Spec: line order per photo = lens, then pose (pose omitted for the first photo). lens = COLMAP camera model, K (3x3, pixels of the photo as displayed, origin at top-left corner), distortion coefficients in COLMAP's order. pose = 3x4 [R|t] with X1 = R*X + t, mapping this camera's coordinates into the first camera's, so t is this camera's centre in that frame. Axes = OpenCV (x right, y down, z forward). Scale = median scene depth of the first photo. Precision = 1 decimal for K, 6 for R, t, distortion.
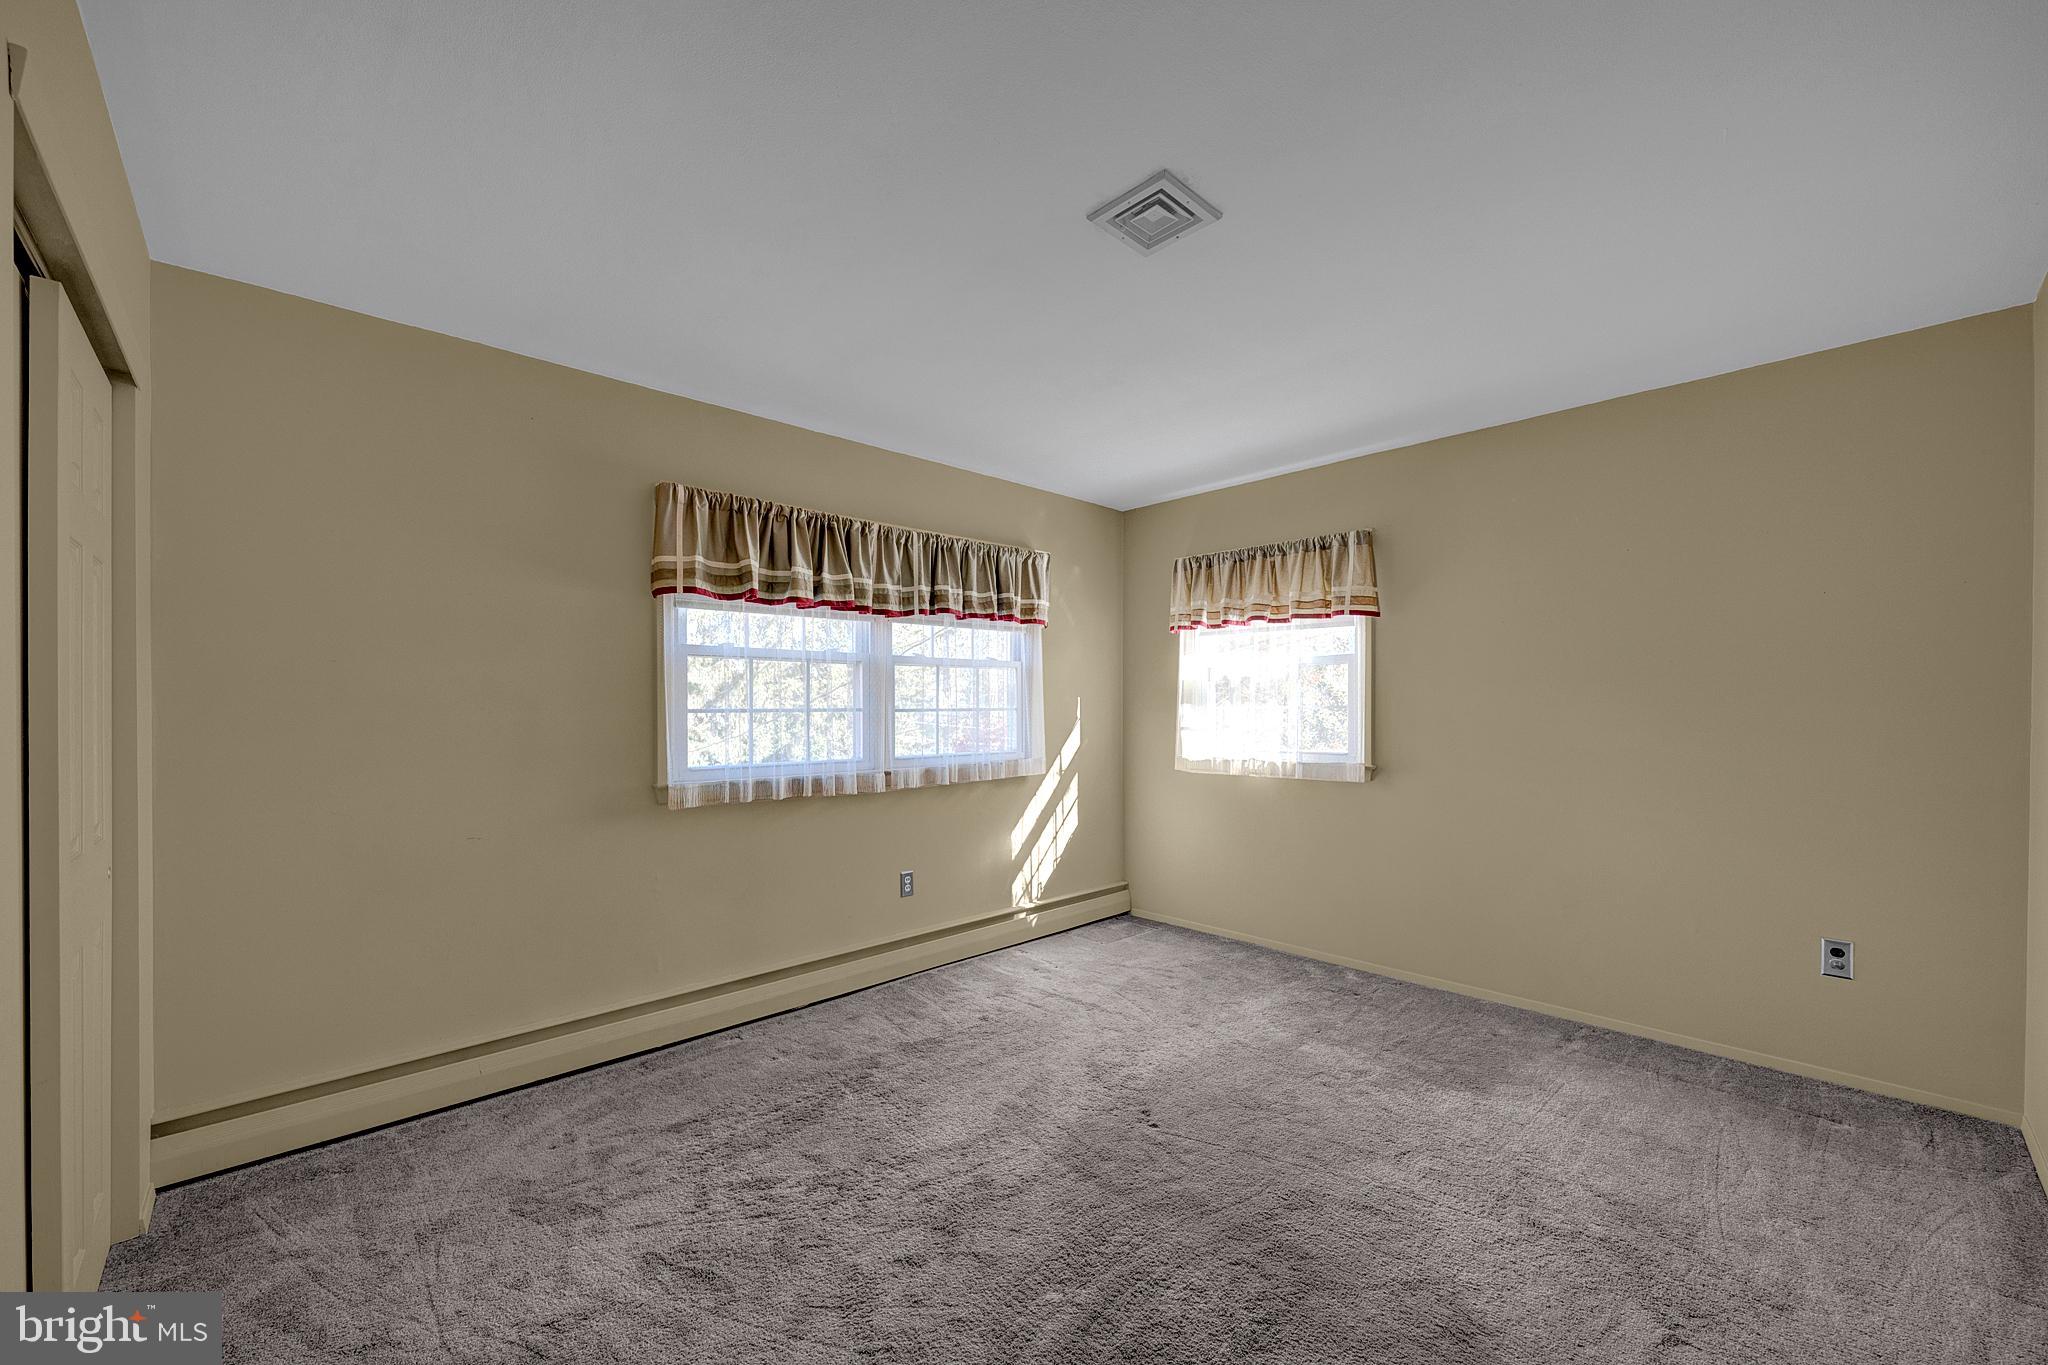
lens RADIAL K [[787.8, 0, 1008.6], [0, 787.8, 701.7], [0, 0, 1]] dist [0.000711, 0.000244]
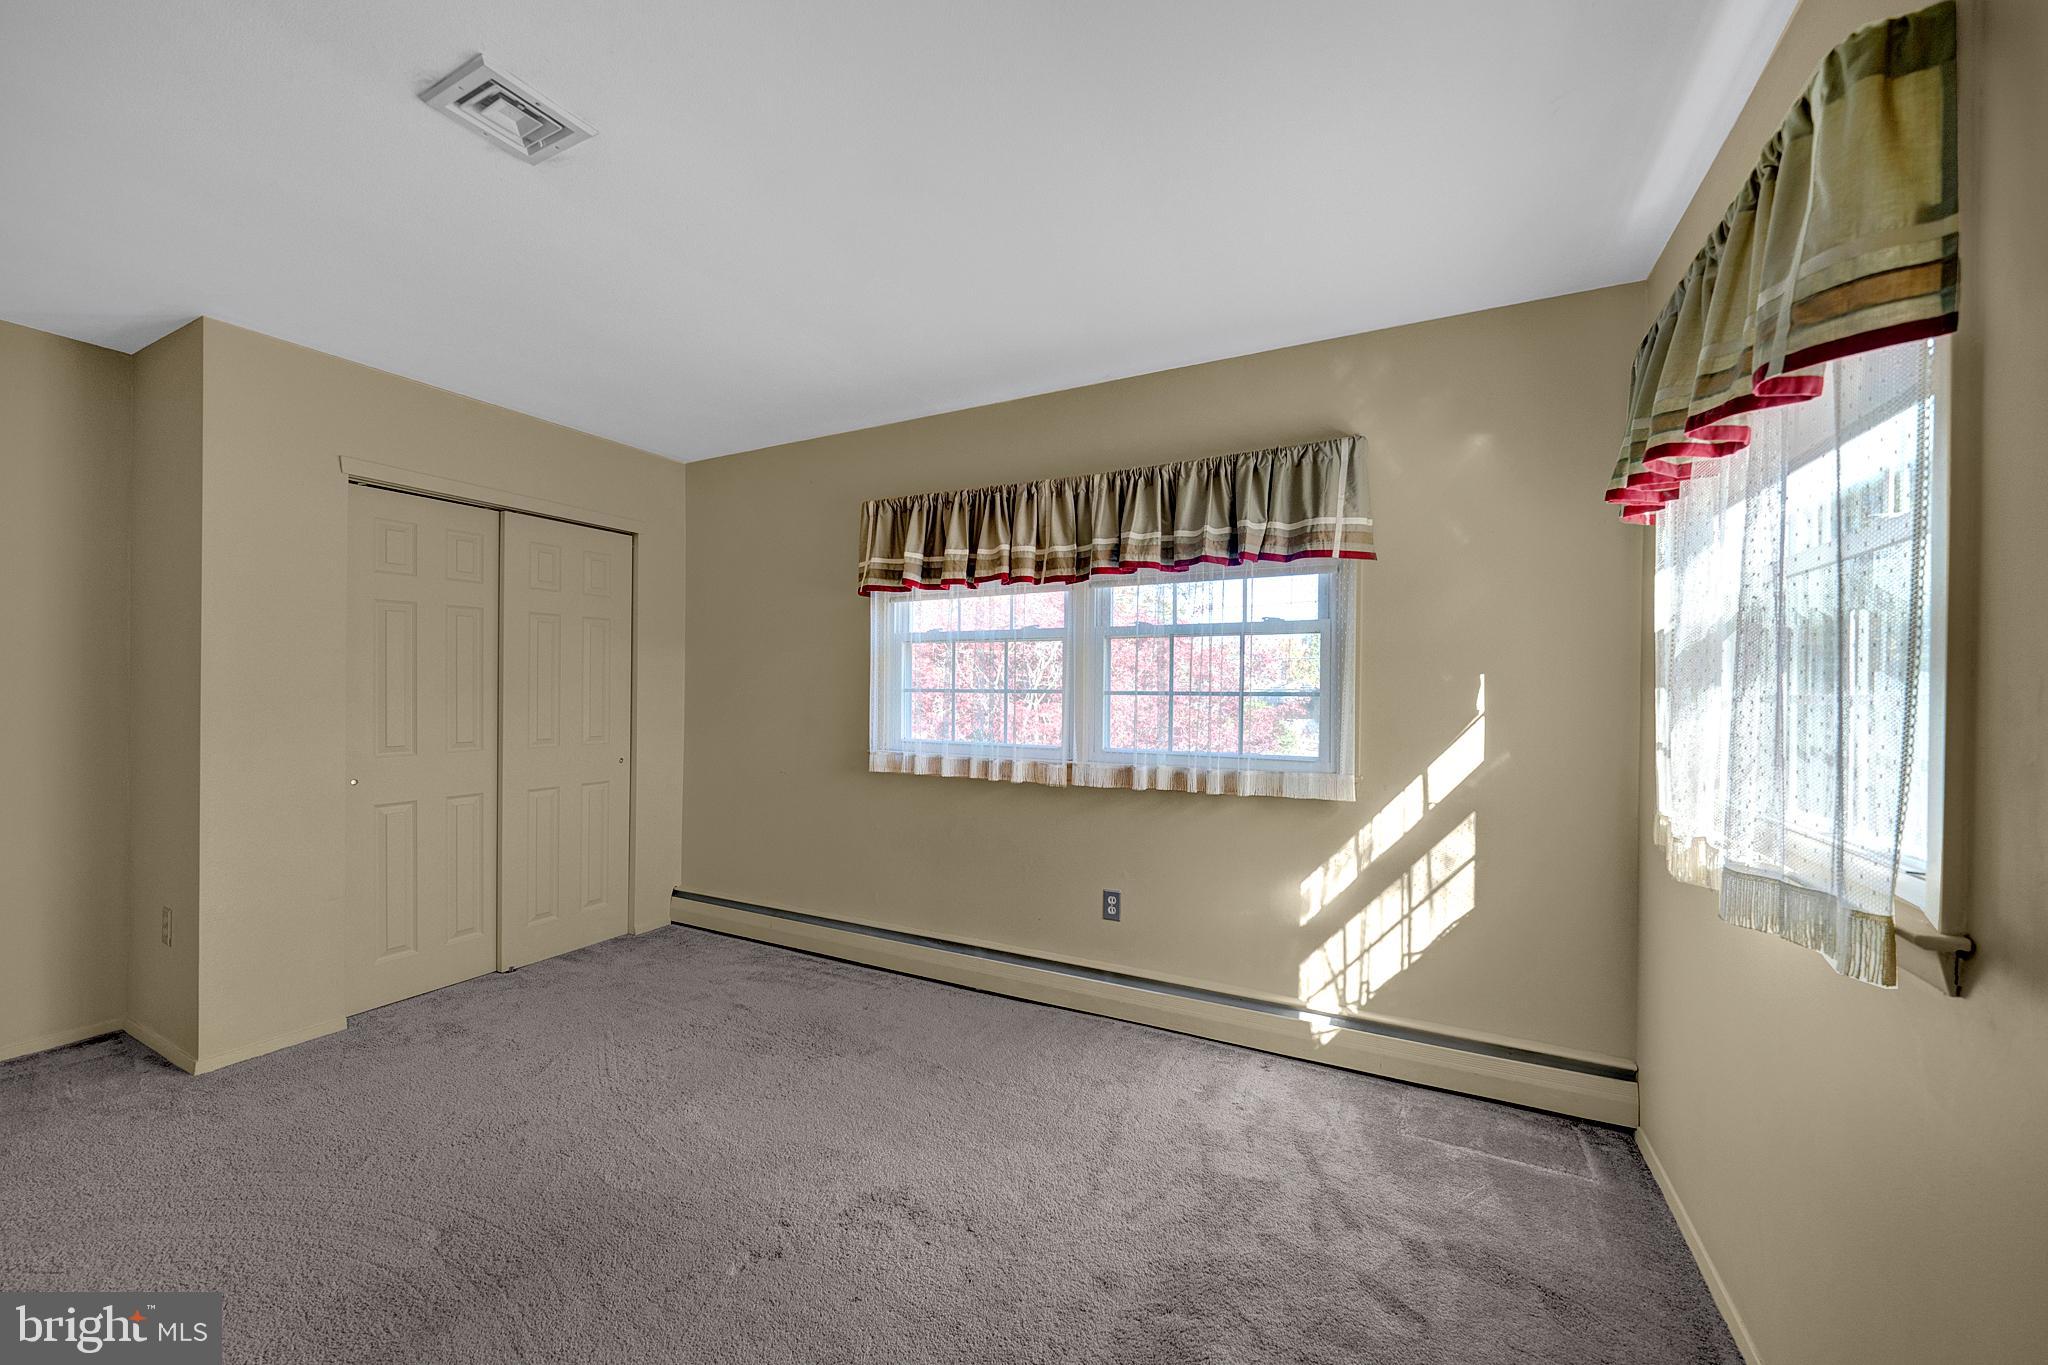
lens RADIAL K [[787.8, 0, 1008.2], [0, 787.8, 677.7], [0, 0, 1]] dist [0.000711, 0.000244]
pose [[0.324354, 0.005643, -0.945919, 0.609929], [0.005420, 0.999955, 0.007824, -0.011962], [0.945920, -0.007665, 0.324309, 0.634391]]
